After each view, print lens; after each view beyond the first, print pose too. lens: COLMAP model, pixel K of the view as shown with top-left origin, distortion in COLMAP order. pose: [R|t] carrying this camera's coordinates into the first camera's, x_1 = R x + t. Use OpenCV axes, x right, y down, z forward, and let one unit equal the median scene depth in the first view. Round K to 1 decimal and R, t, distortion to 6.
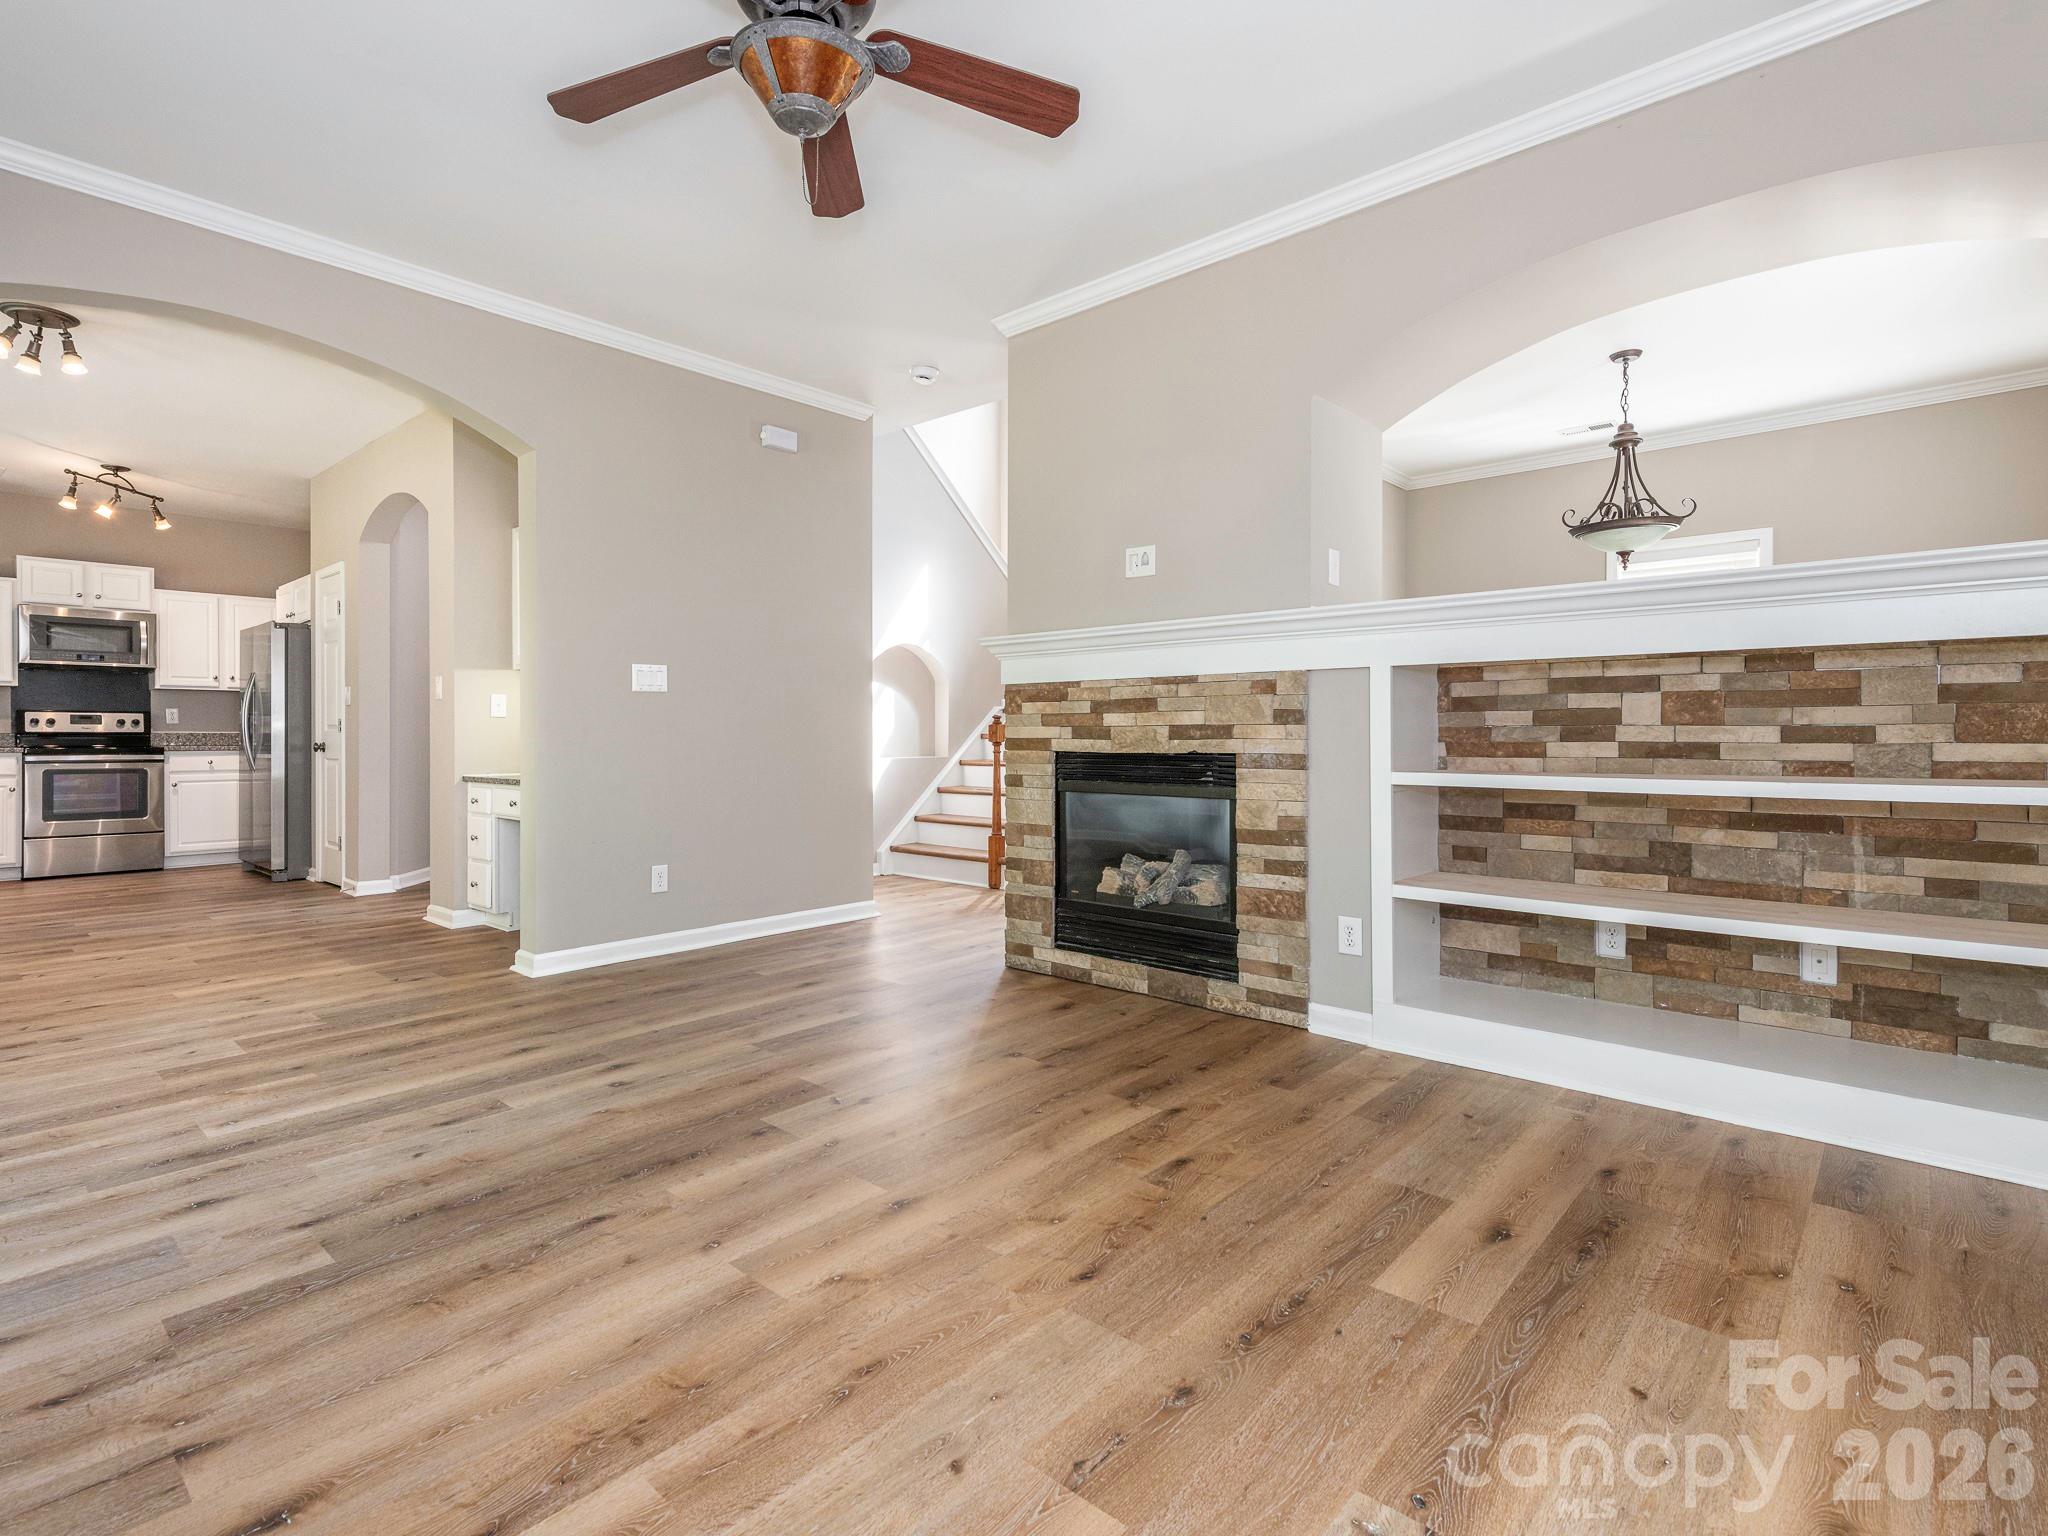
lens RADIAL K [[995.8, 0, 966.9], [0, 995.8, 734.5], [0, 0, 1]] dist [0.011132, -0.003355]
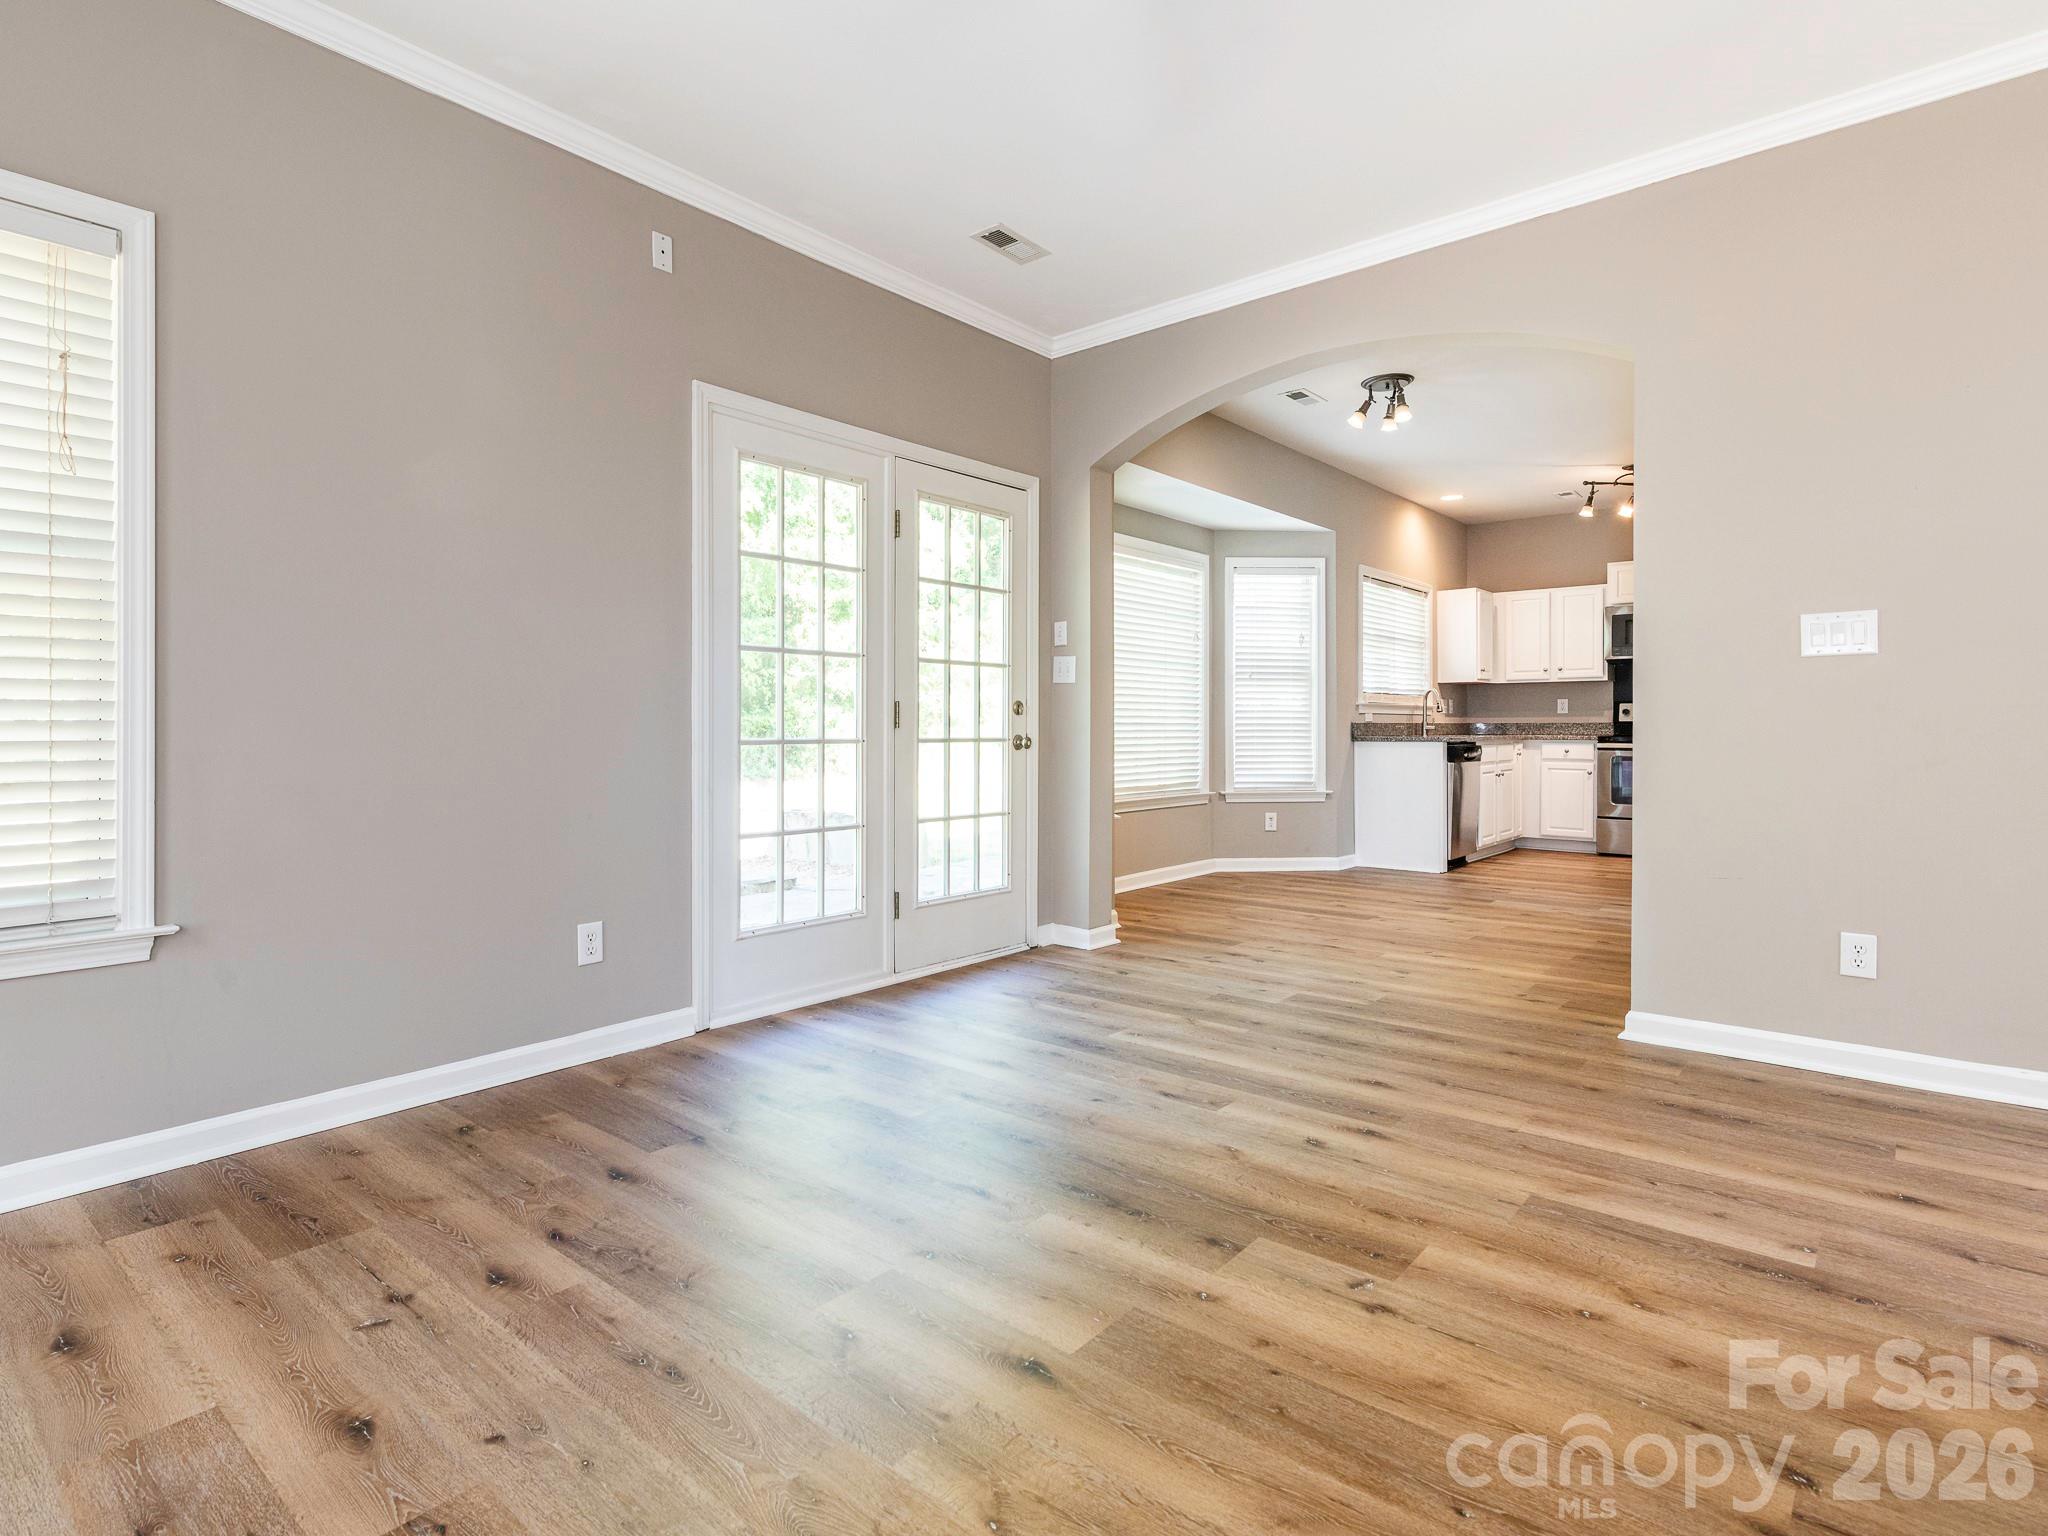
lens RADIAL K [[1056.1, 0, 1000.3], [0, 1056.1, 729.7], [0, 0, 1]] dist [0.013958, -0.005142]
pose [[0.059990, 0.006045, -0.998181, 0.504261], [0.000309, 0.999981, 0.006075, -0.001842], [0.998199, -0.000673, 0.059987, 0.661861]]
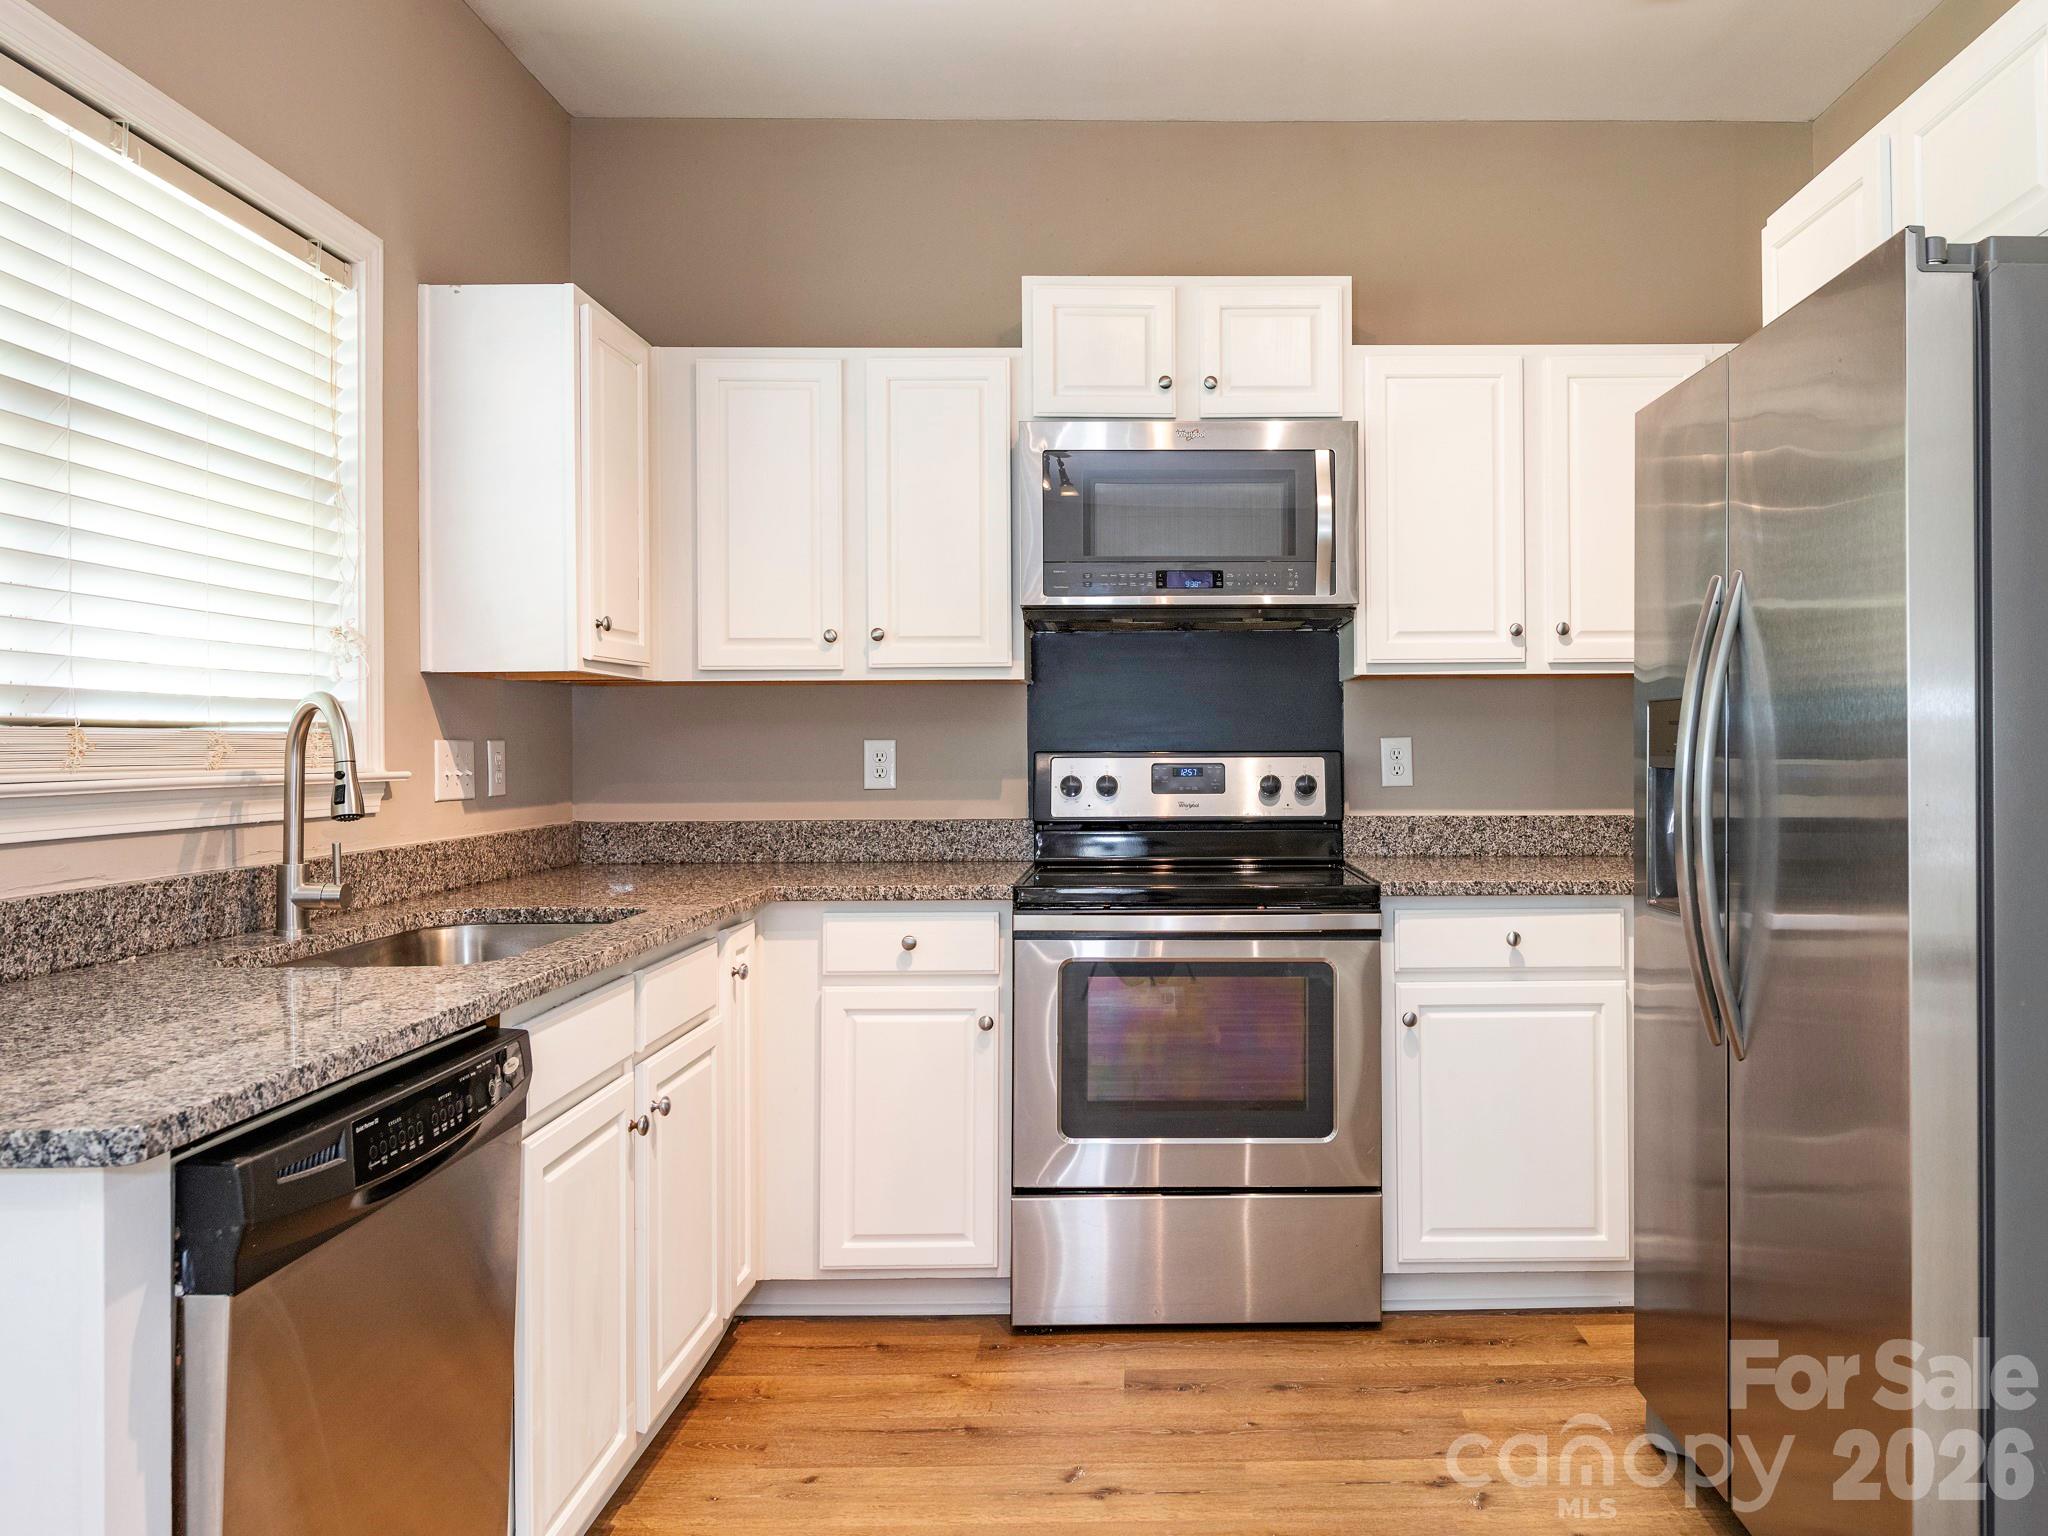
lens RADIAL K [[1534.7, 0, 1148.7], [0, 1534.7, 733.5], [0, 0, 1]] dist [0.008587, -0.004355]
pose [[0.691242, -0.006371, -0.722595, -1.464791], [0.001077, 0.999969, -0.007786, -0.070515], [0.722623, 0.004603, 0.691227, 1.792993]]
